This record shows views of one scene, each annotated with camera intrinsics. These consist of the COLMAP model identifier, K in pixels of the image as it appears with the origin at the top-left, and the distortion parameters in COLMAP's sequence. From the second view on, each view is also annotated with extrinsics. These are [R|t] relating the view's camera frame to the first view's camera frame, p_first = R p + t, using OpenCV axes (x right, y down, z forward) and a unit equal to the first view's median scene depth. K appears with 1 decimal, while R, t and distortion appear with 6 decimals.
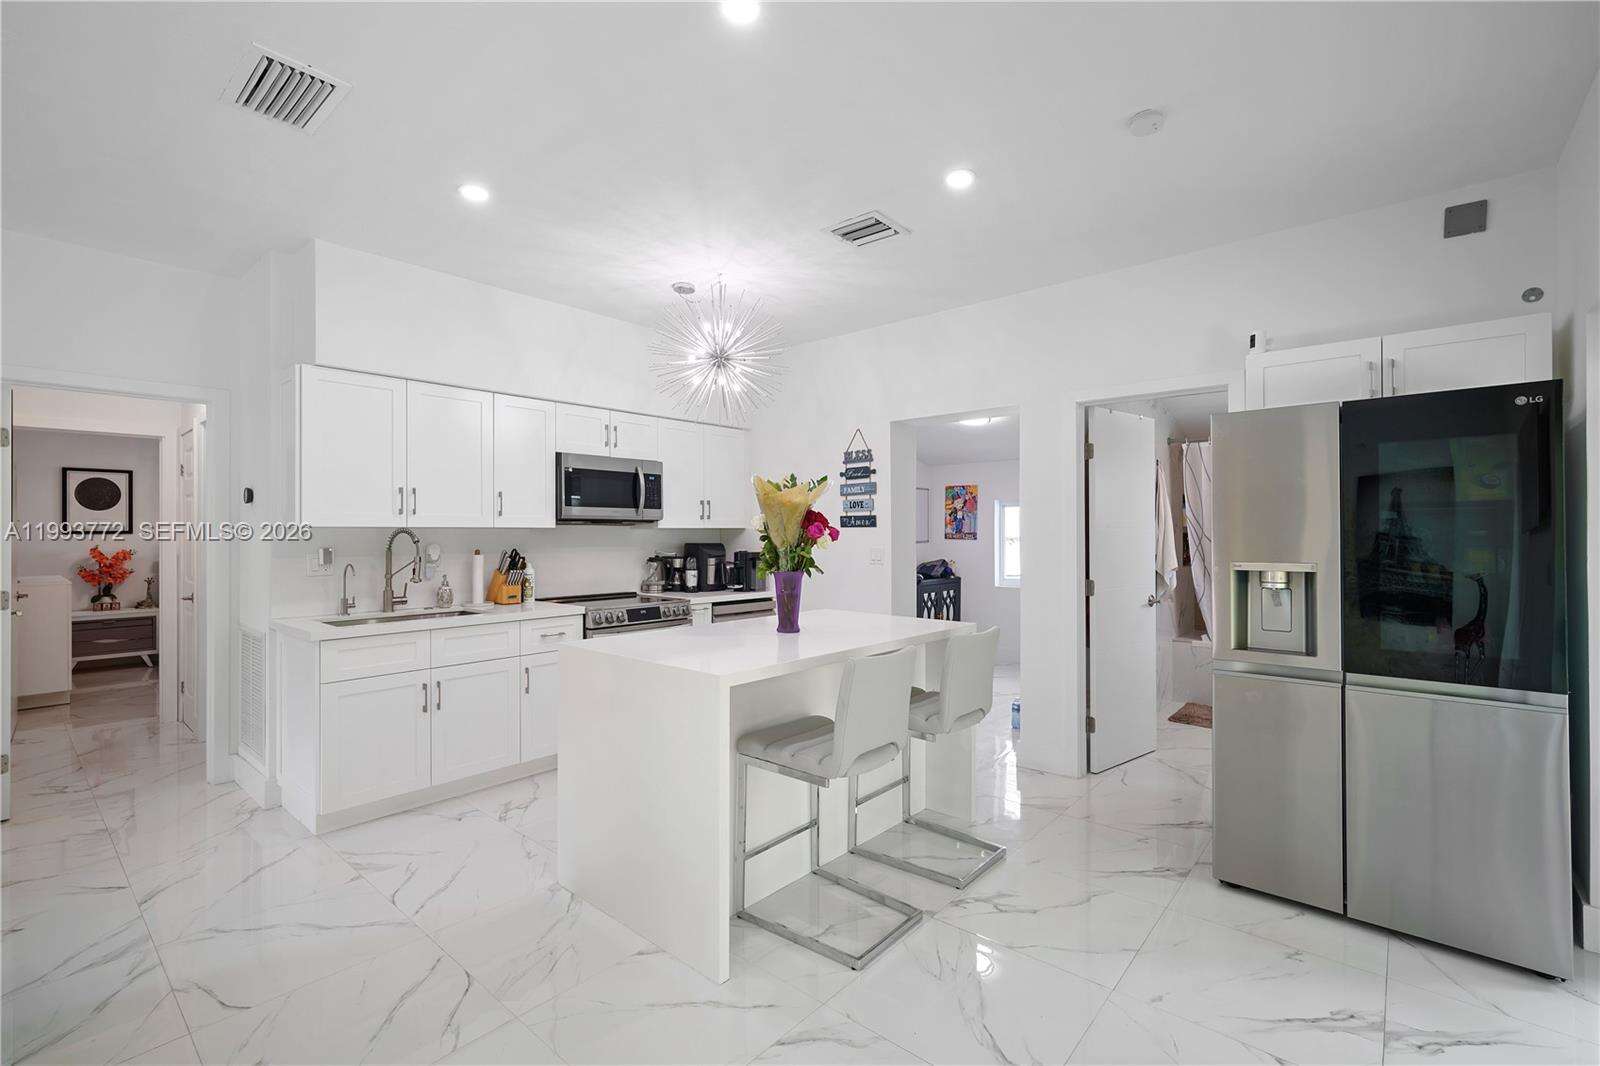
lens RADIAL K [[704.6, 0, 796.5], [0, 704.6, 529.1], [0, 0, 1]] dist [-0.001227, 0.000998]
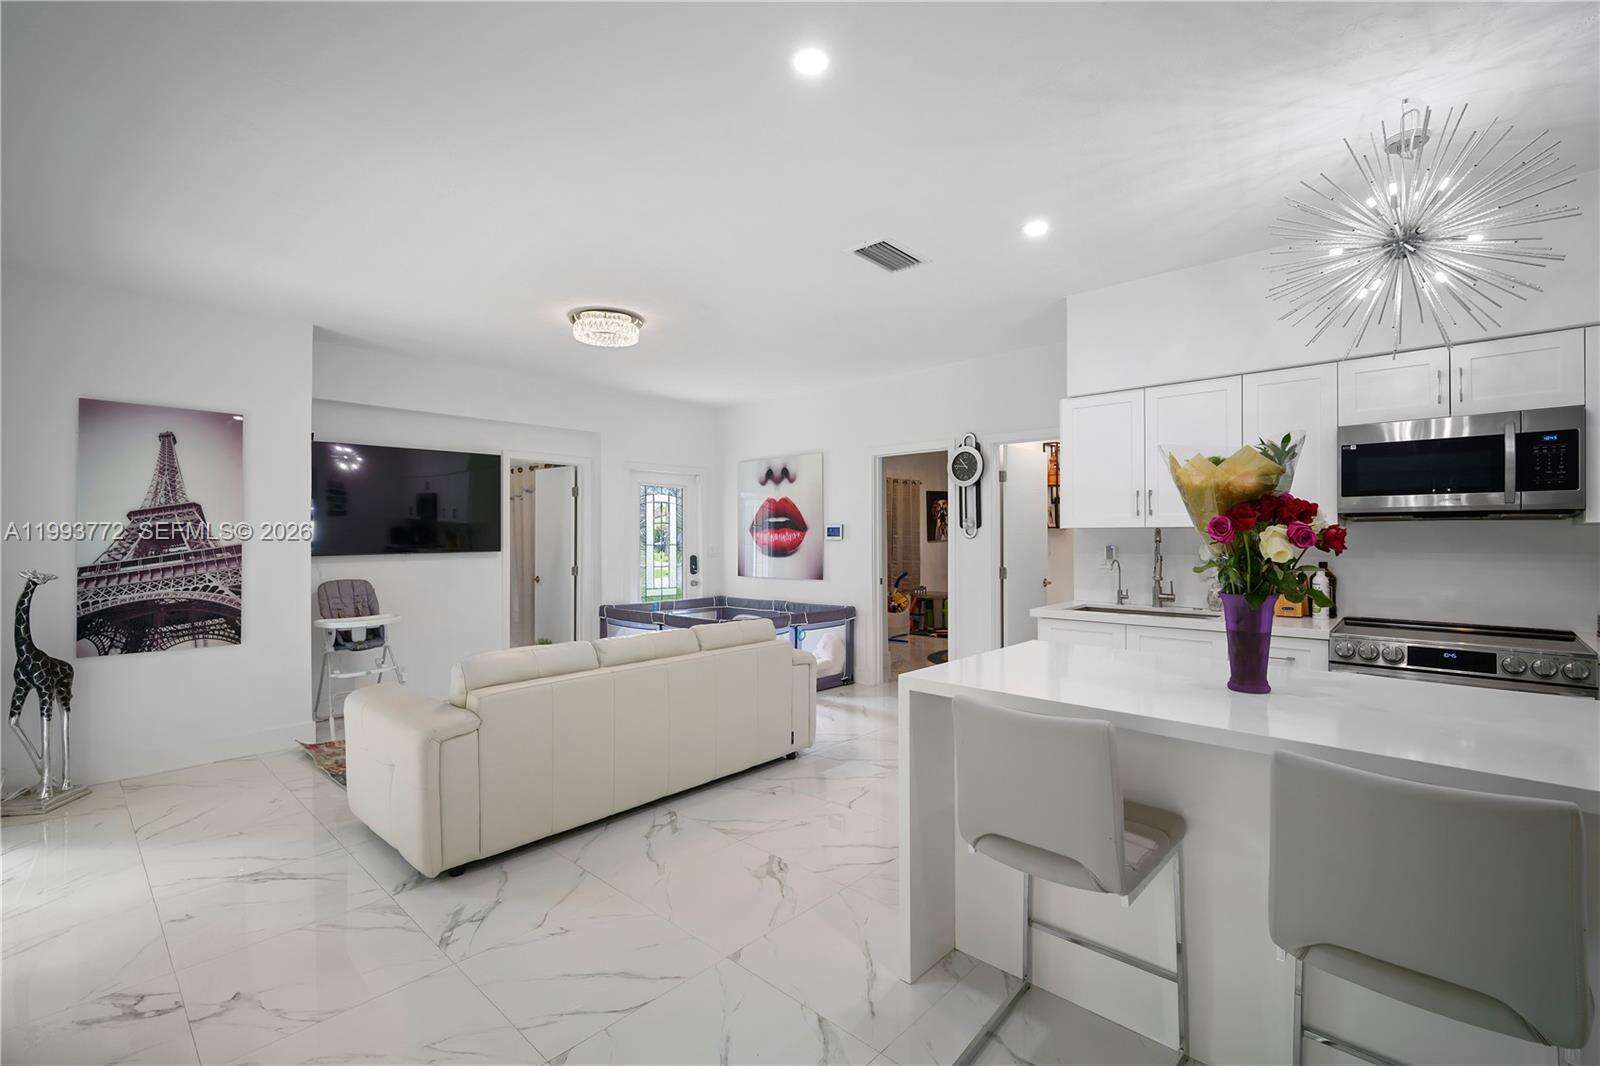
lens RADIAL K [[700.4, 0, 796.9], [0, 700.4, 532.5], [0, 0, 1]] dist [-0.000472, 0.001206]
pose [[-0.034802, -0.000101, -0.999394, 0.464920], [0.009162, 0.999958, -0.000420, 0.000242], [0.999352, -0.009171, -0.034799, 0.453372]]
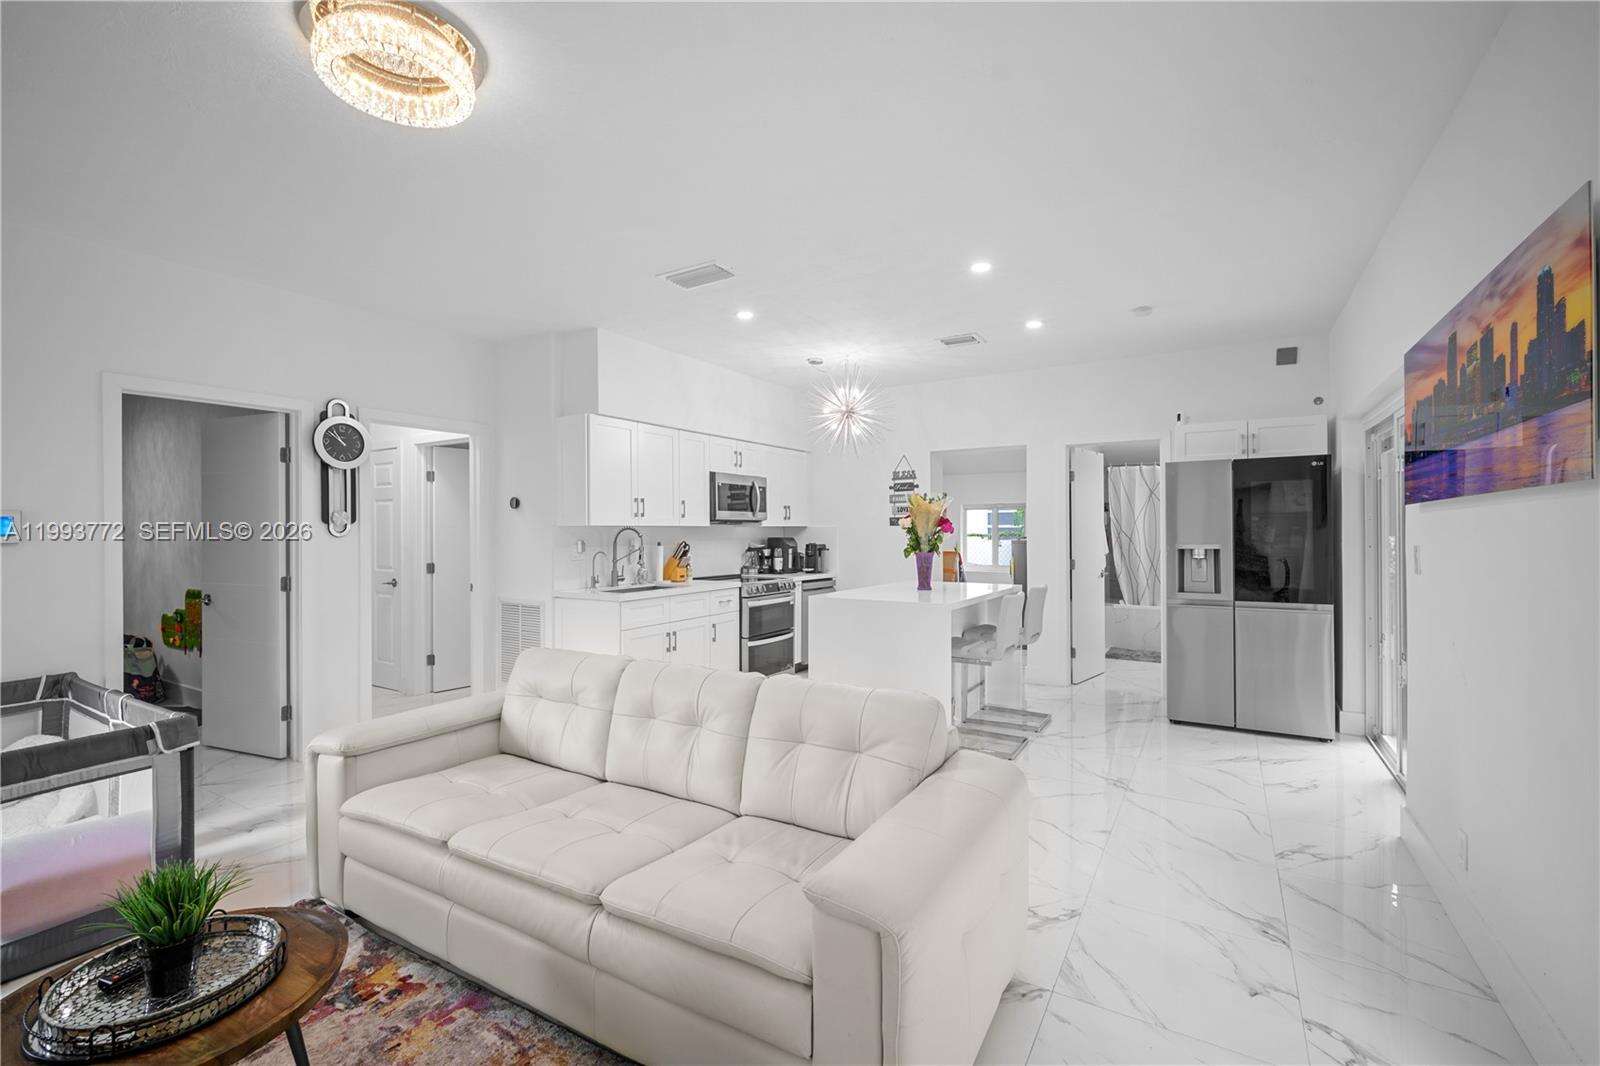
lens RADIAL K [[697.7, 0, 797.9], [0, 697.7, 529.7], [0, 0, 1]] dist [-0.001935, -0.000243]
pose [[0.985835, -0.002050, 0.167703, -0.418711], [0.001528, 0.999994, 0.003241, 0.000805], [-0.167708, -0.002938, 0.985832, -0.395286]]
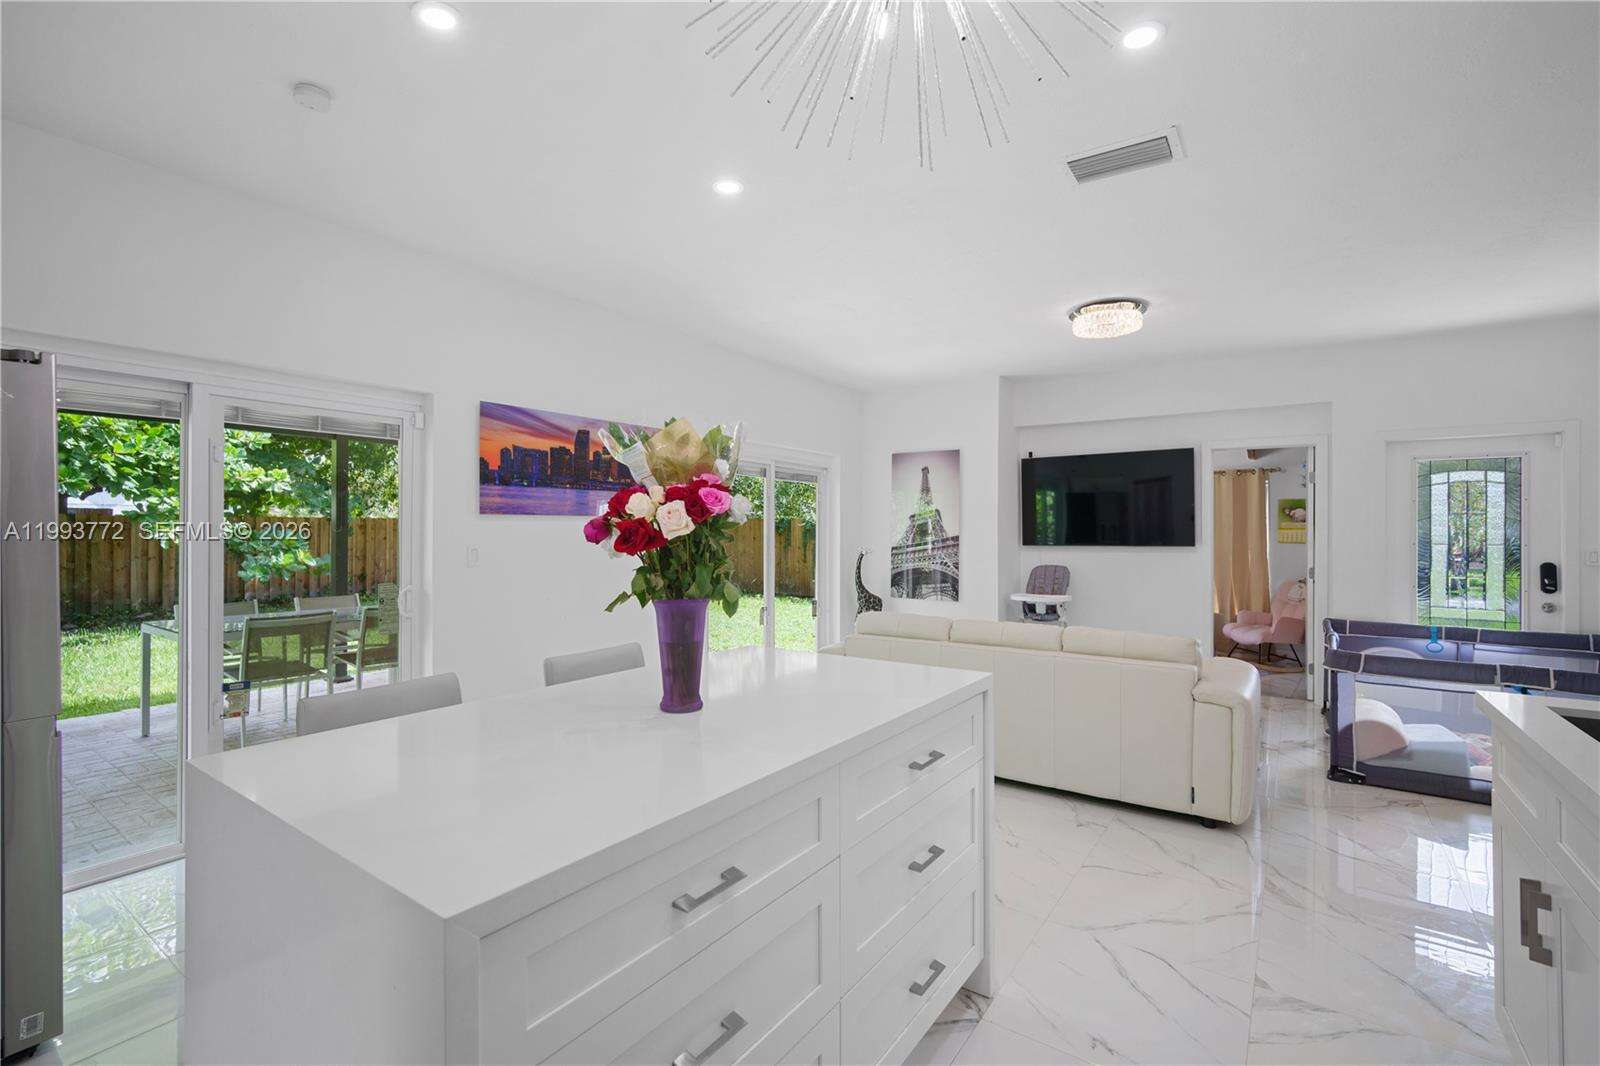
lens RADIAL K [[710.7, 0, 797.9], [0, 710.7, 531.6], [0, 0, 1]] dist [-0.002104, 0.000013]
pose [[-0.994961, 0.002887, -0.100221, -0.033159], [0.003278, 0.999988, -0.003733, 0.005701], [0.100209, -0.004043, -0.994958, 1.147311]]
